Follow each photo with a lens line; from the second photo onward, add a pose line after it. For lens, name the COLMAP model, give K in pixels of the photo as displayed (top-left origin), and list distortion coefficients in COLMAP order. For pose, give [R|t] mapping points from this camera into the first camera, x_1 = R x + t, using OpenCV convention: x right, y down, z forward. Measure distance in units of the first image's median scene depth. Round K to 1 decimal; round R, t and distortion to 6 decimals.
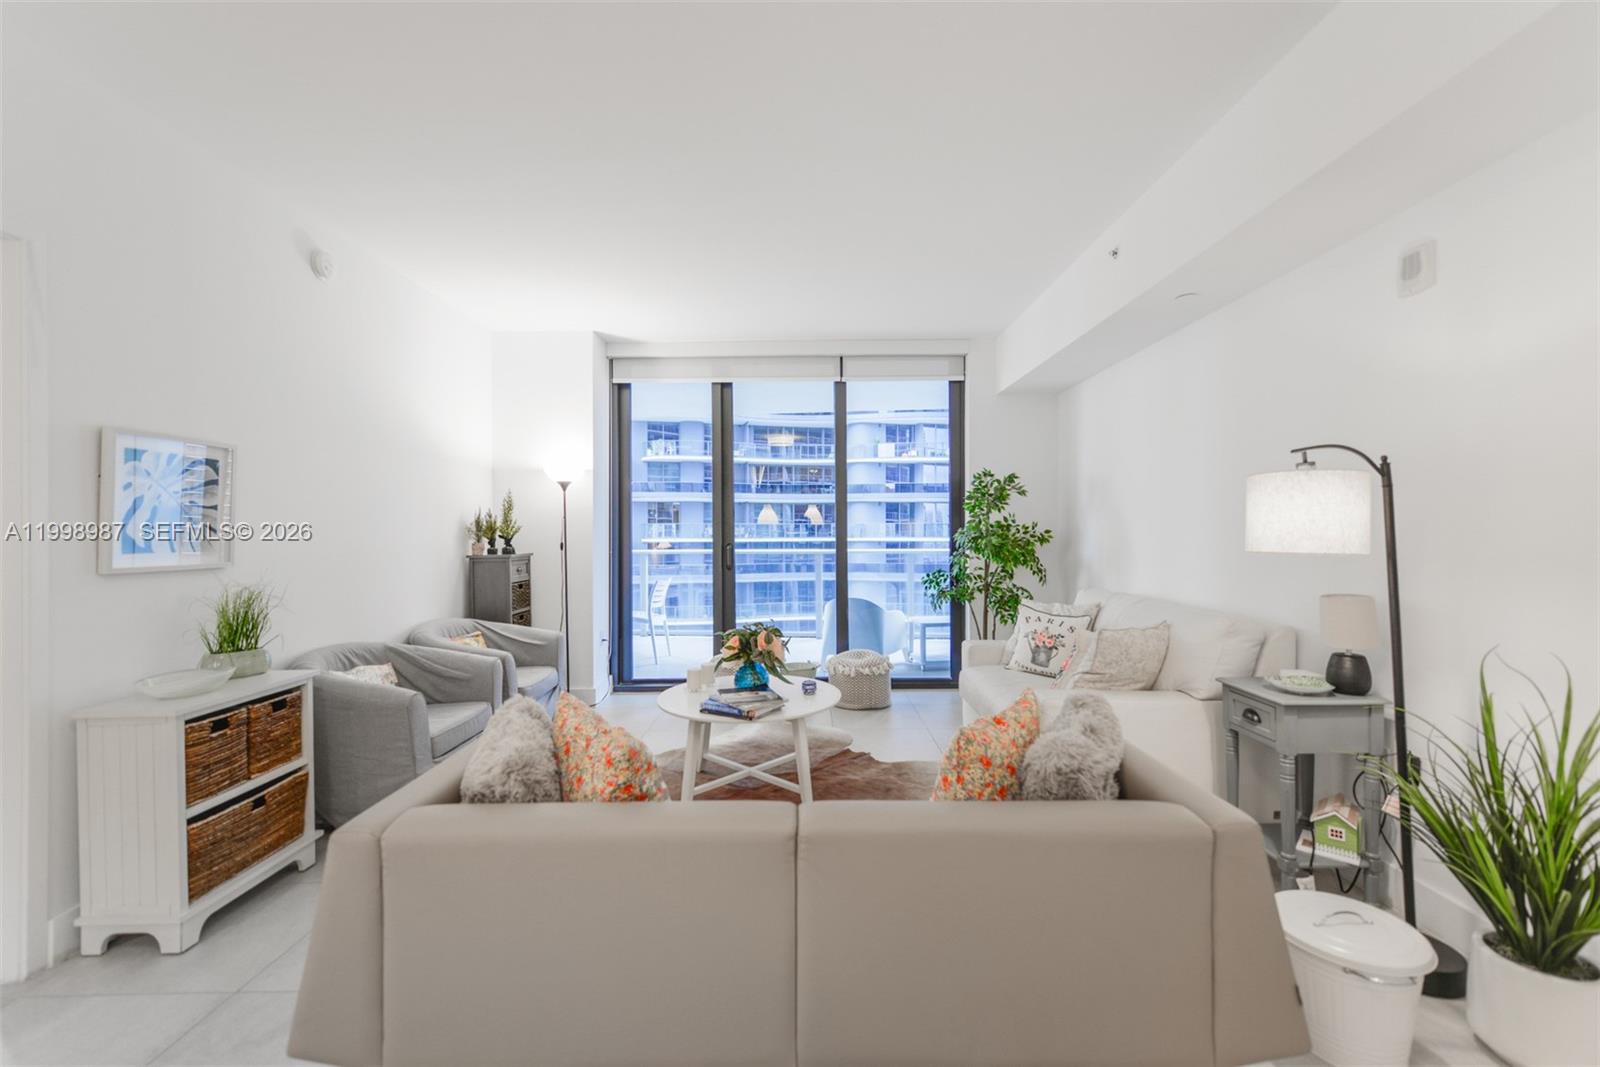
lens RADIAL K [[690.5, 0, 808.4], [0, 690.5, 531.4], [0, 0, 1]] dist [0.014385, 0.000598]
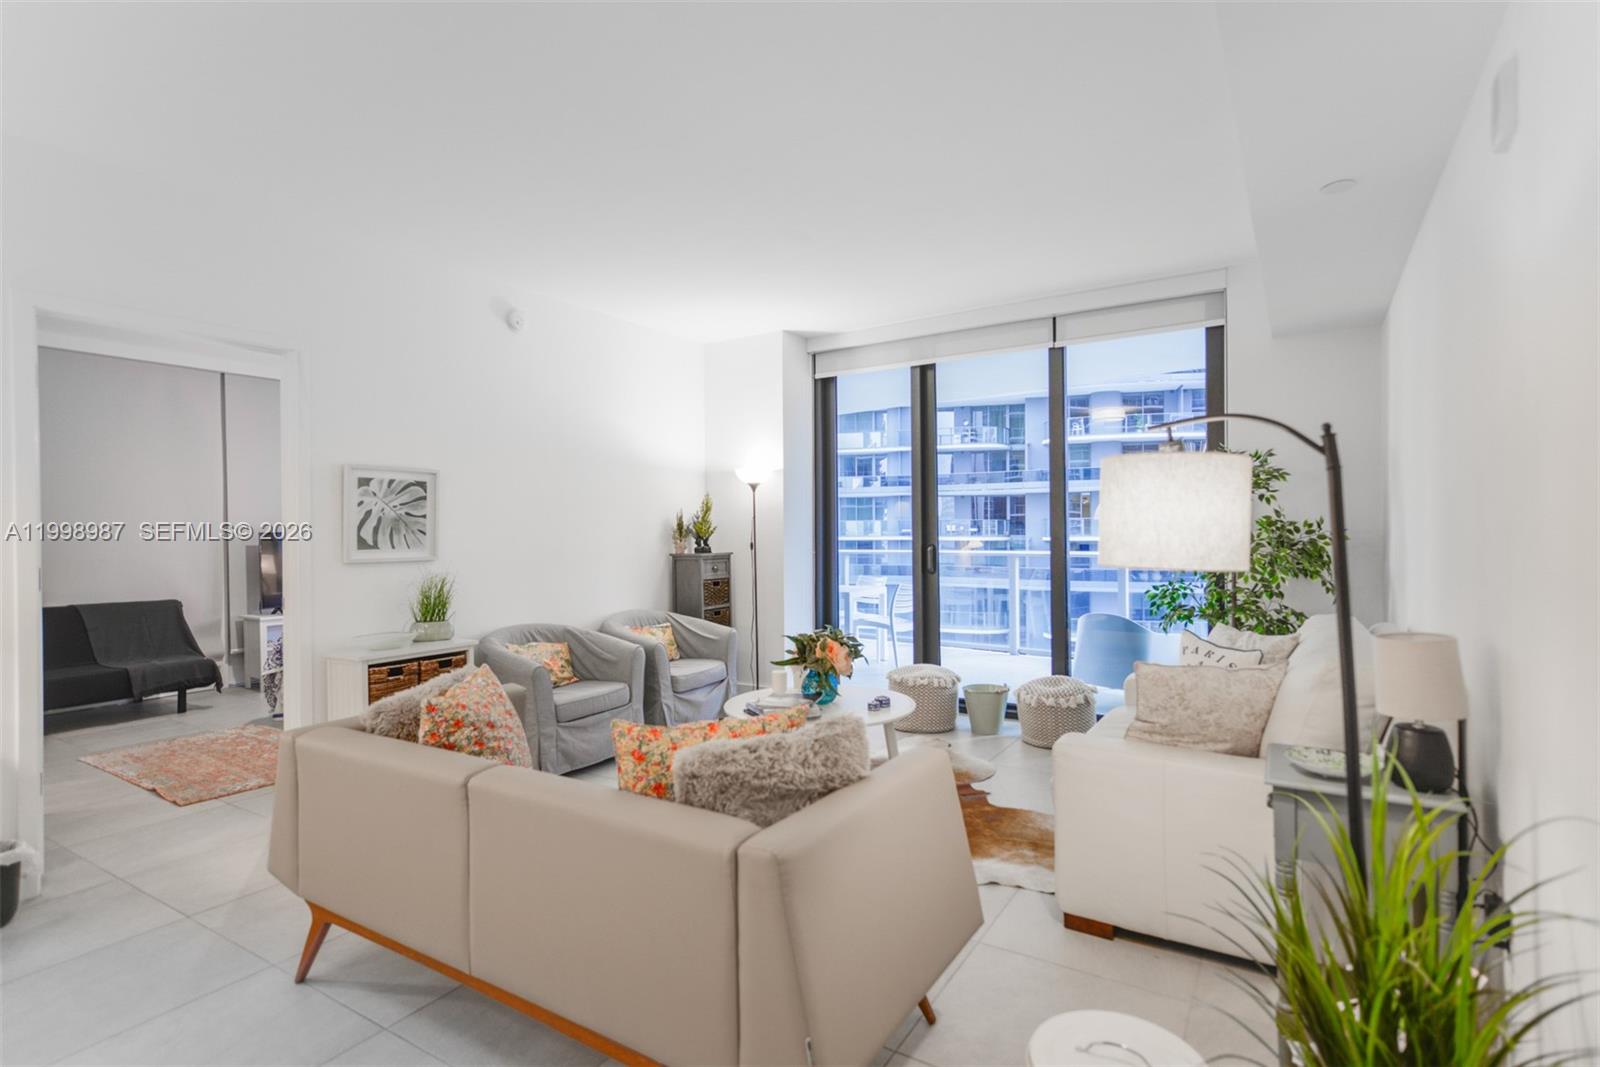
lens RADIAL K [[807.8, 0, 791.4], [0, 807.8, 531.2], [0, 0, 1]] dist [0.014573, 0.000050]
pose [[0.841076, -0.001572, -0.540914, 0.386250], [0.003904, 0.999987, 0.003164, -0.004528], [0.540903, -0.004773, 0.841072, 0.031498]]
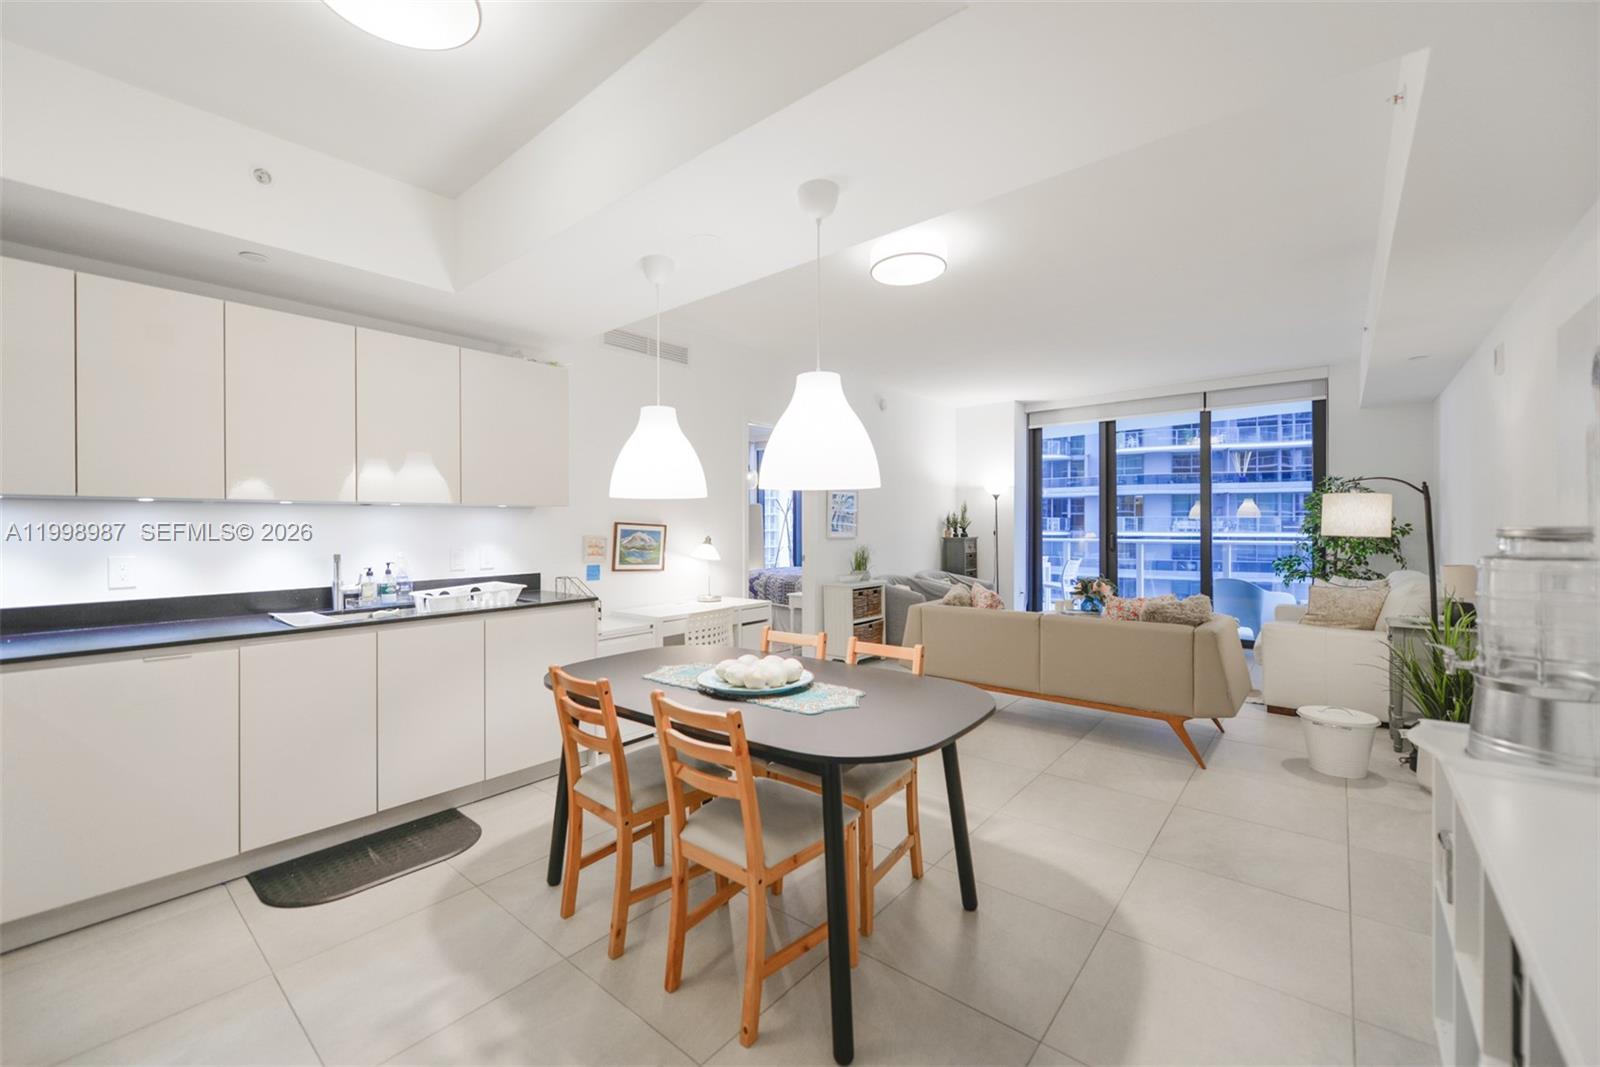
lens RADIAL K [[664.7, 0, 766.2], [0, 664.7, 525.7], [0, 0, 1]] dist [0.010639, -0.001376]
pose [[0.755324, 0.003587, -0.655342, 0.321513], [-0.002552, 0.999994, 0.002531, 0.001520], [0.655347, -0.000240, 0.755328, -0.661920]]
